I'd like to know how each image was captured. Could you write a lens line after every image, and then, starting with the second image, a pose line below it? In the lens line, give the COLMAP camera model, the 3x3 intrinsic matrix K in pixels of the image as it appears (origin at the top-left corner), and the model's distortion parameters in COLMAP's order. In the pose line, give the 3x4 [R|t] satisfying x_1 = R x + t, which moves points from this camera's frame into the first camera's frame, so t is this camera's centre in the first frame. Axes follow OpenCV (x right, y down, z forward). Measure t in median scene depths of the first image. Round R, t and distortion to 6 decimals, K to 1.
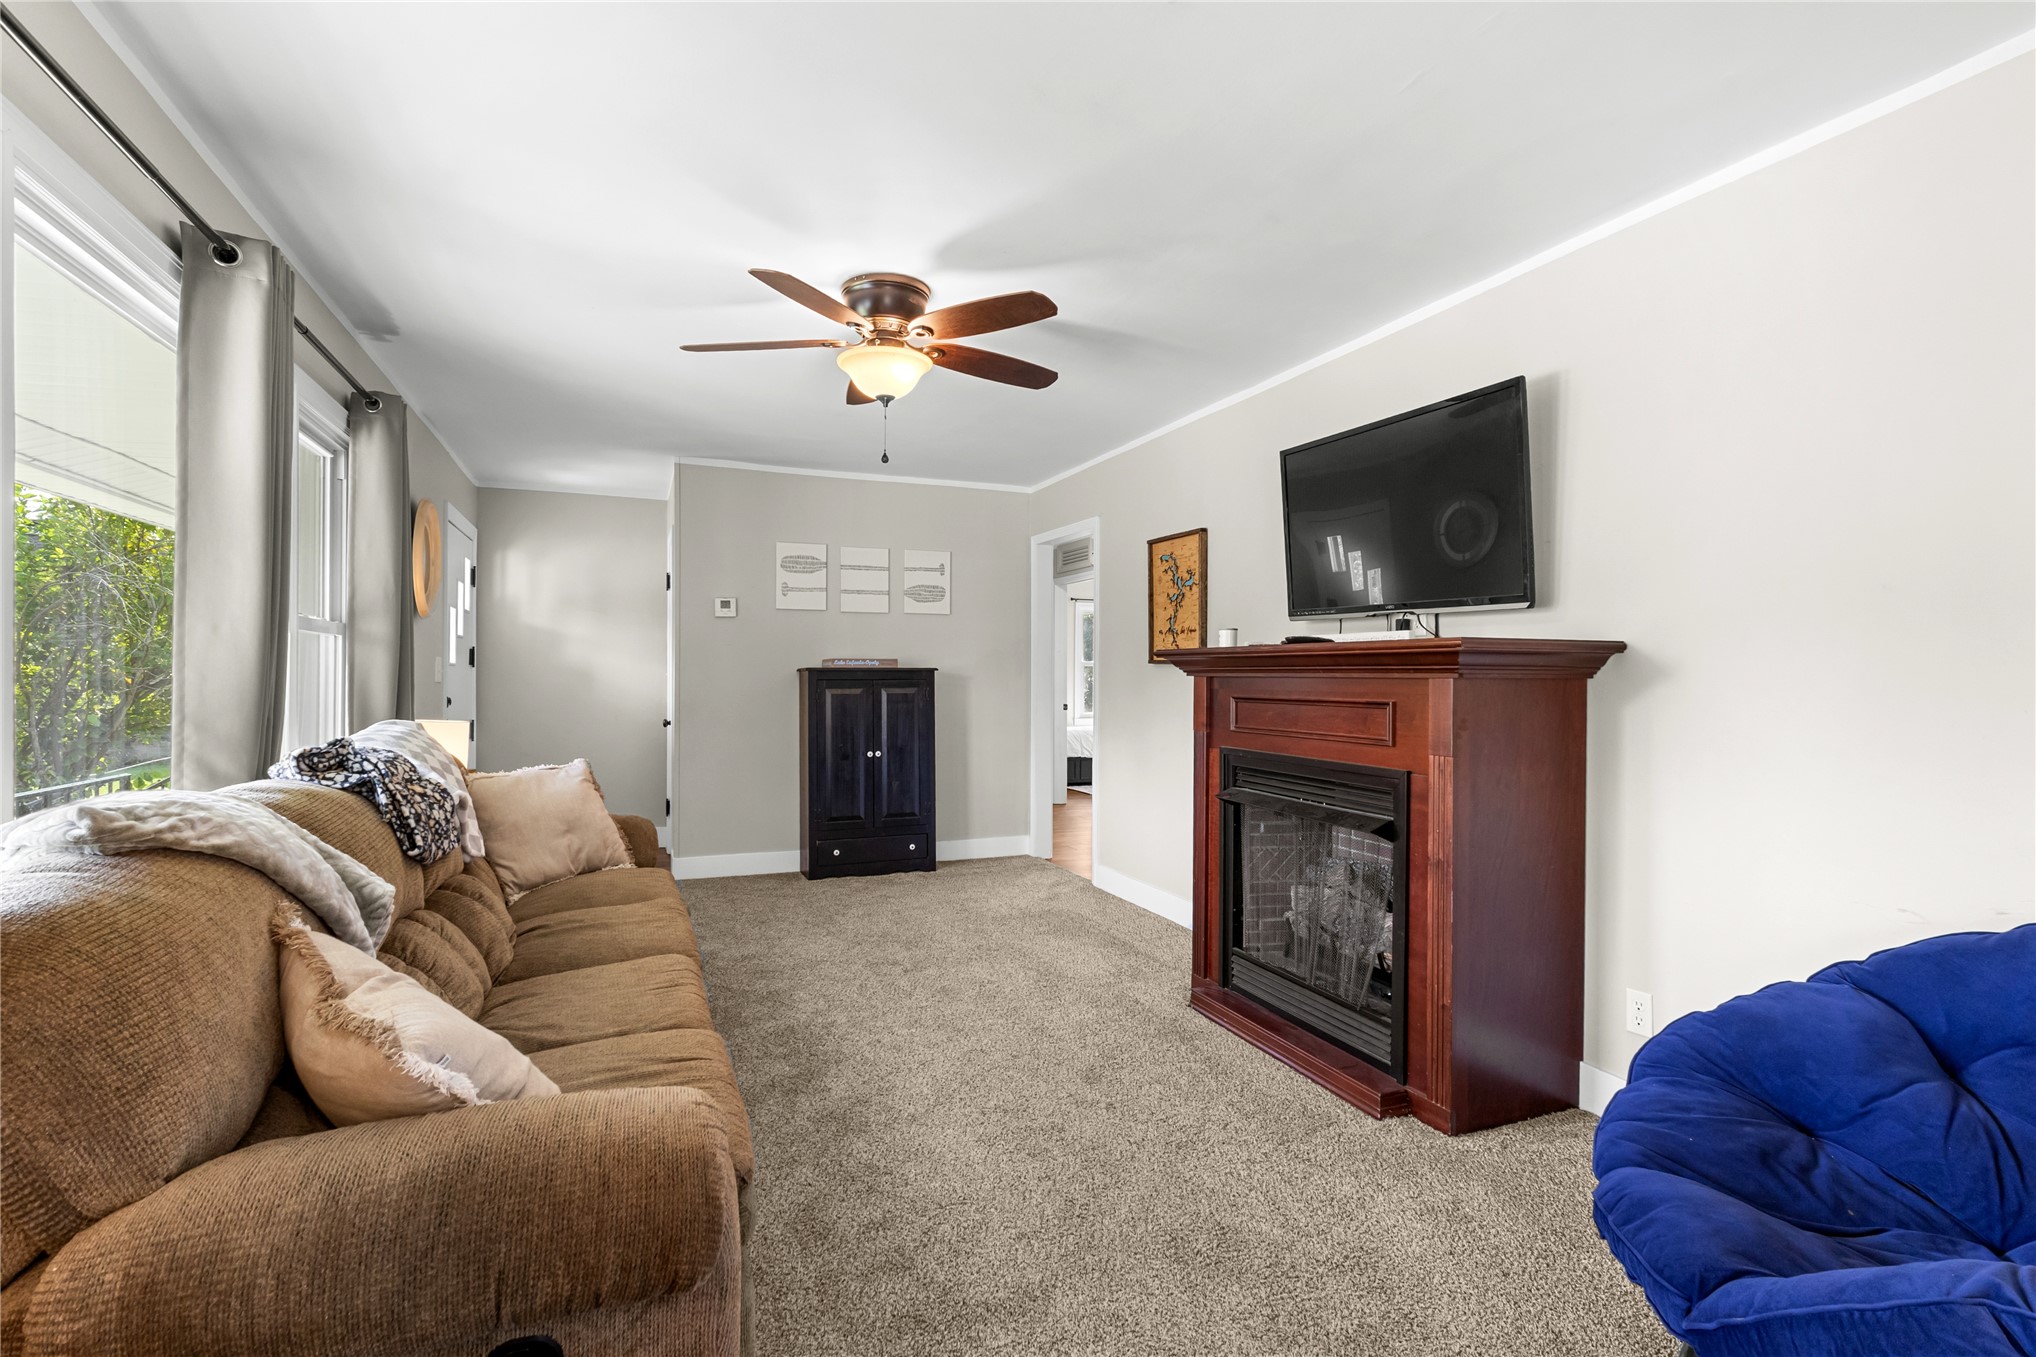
lens RADIAL K [[964.6, 0, 1009.4], [0, 964.6, 652.0], [0, 0, 1]] dist [-0.003118, 0.001564]
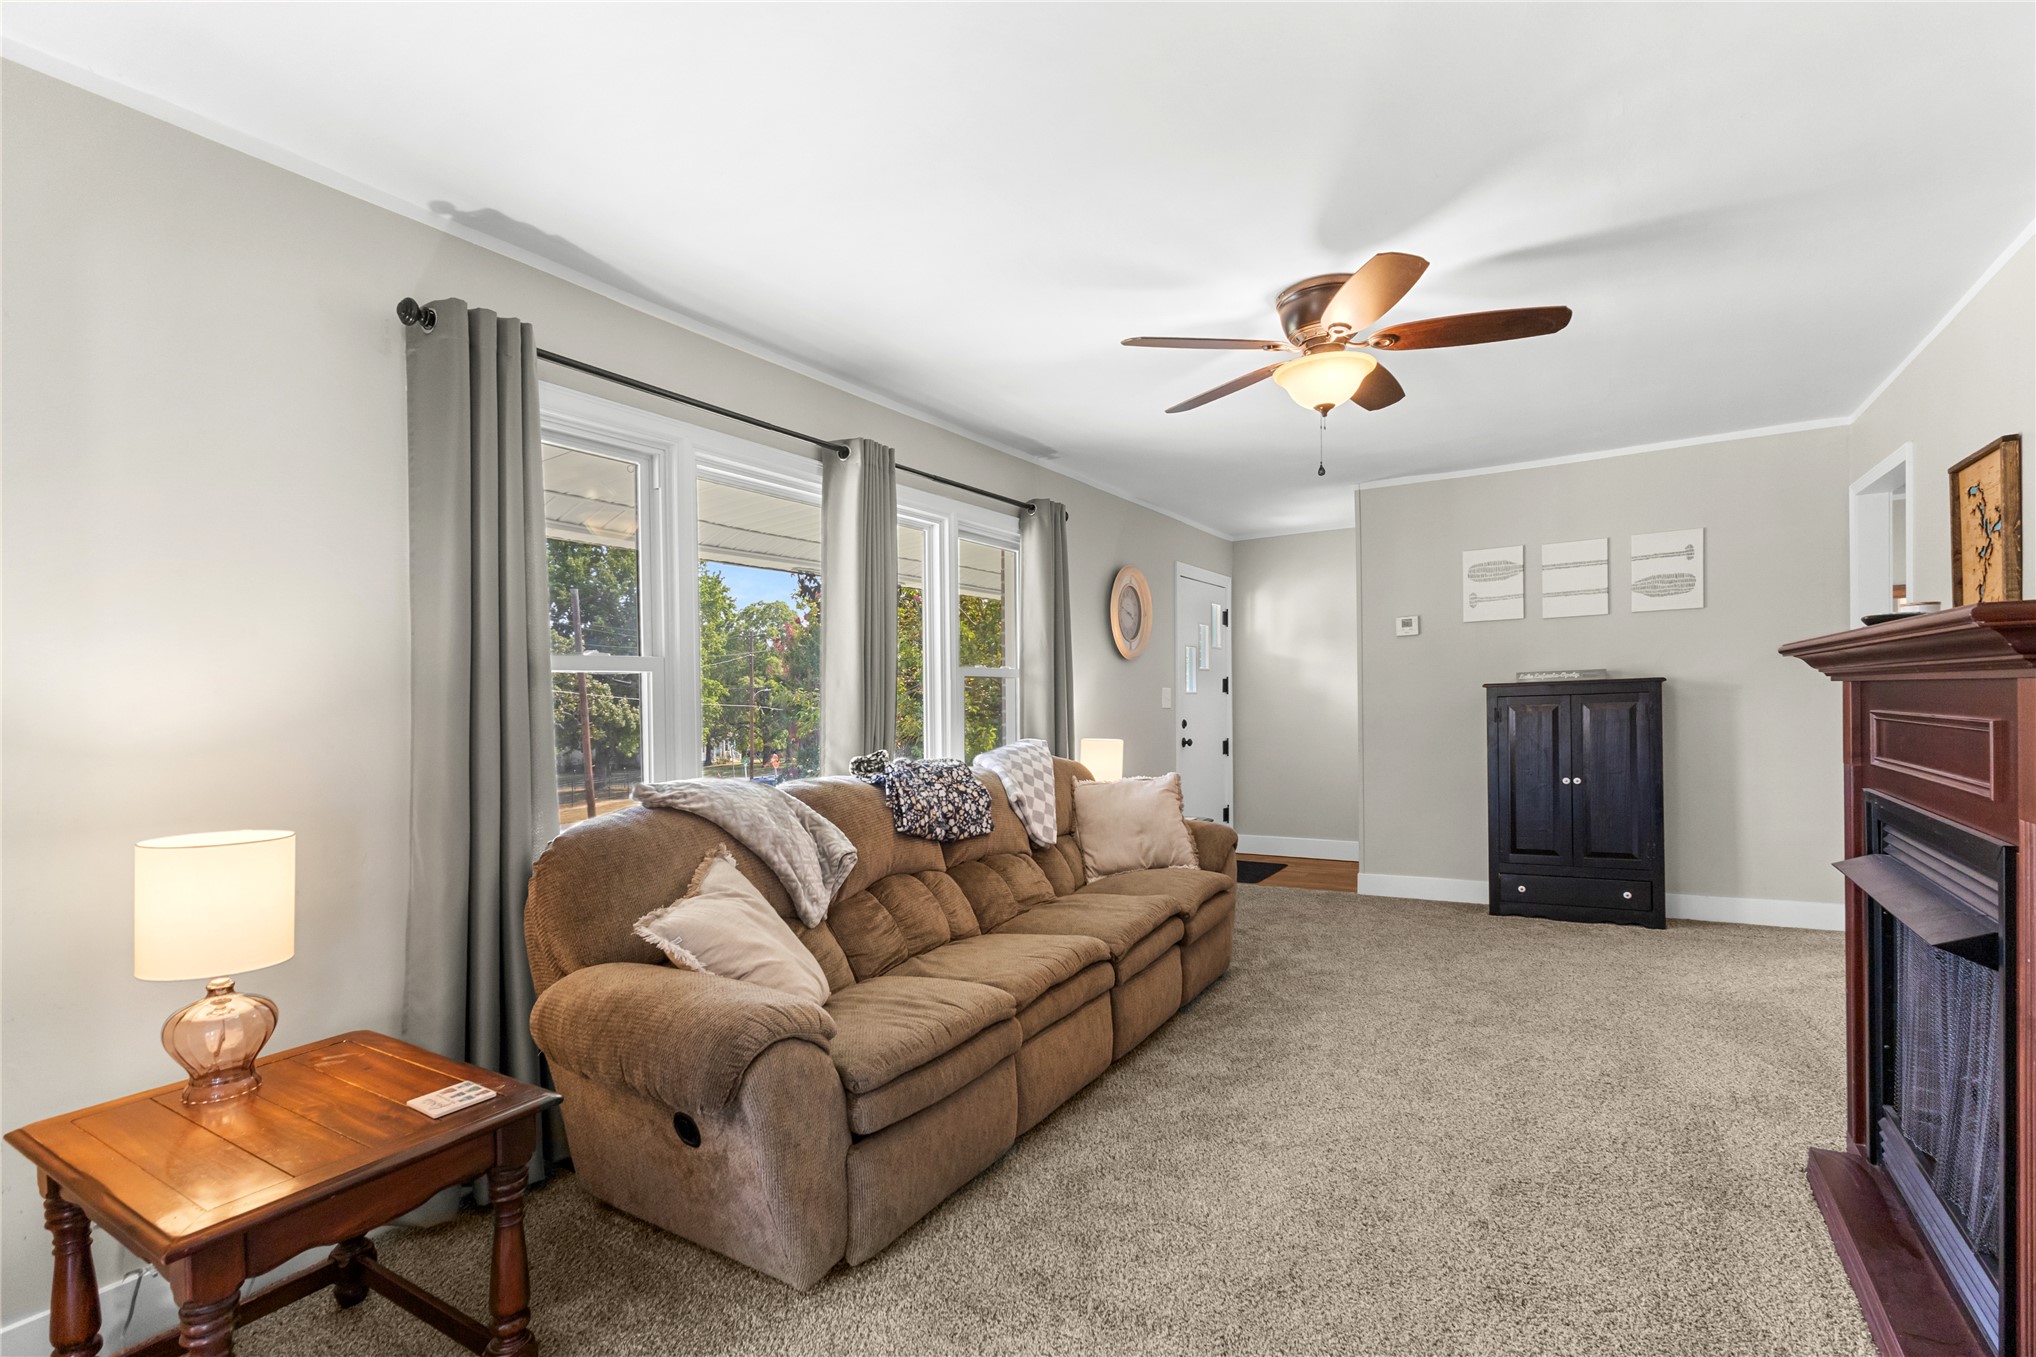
lens RADIAL K [[940.0, 0, 1018.0], [0, 940.0, 678.5], [0, 0, 1]] dist [-0.001347, 0.000986]
pose [[0.598552, -0.043783, -0.799886, 0.286905], [0.050328, 0.998588, -0.016999, 0.004649], [0.799501, -0.030081, 0.599911, 0.125753]]
